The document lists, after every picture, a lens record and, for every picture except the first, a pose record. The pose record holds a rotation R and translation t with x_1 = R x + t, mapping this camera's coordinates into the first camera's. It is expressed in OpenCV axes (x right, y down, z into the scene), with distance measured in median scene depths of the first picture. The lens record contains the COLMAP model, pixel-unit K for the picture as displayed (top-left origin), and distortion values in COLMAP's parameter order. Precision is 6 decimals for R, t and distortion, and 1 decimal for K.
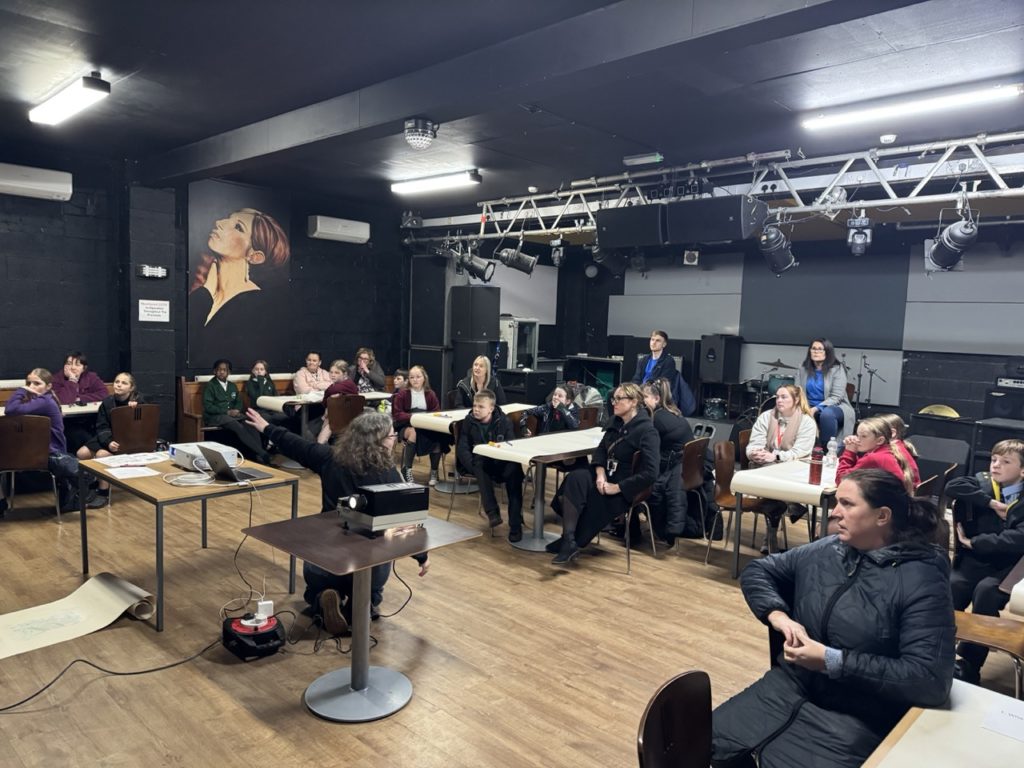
lens RADIAL K [[728.0, 0, 504.5], [0, 728.0, 390.9], [0, 0, 1]] dist [0.037014, -0.009665]
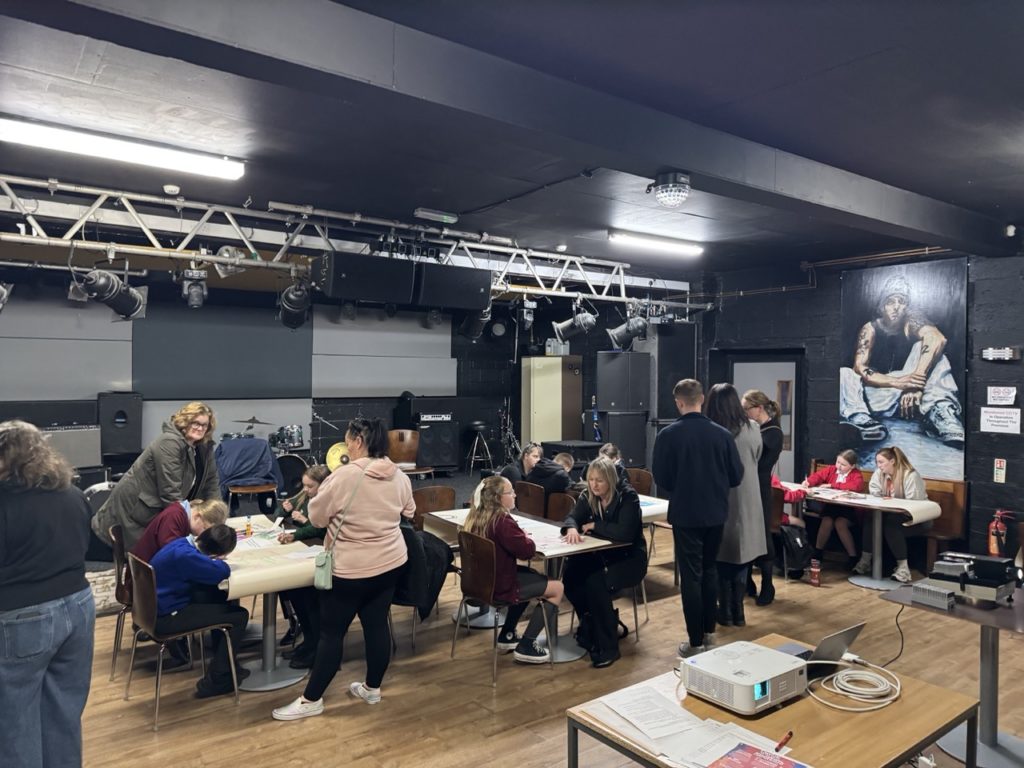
lens RADIAL K [[728.0, 0, 504.4], [0, 728.0, 379.4], [0, 0, 1]] dist [0.037014, -0.009665]
pose [[0.165631, -0.031027, 0.985700, -0.505608], [0.093929, 0.995457, 0.015551, -0.072952], [-0.981704, 0.090010, 0.167793, 0.521963]]
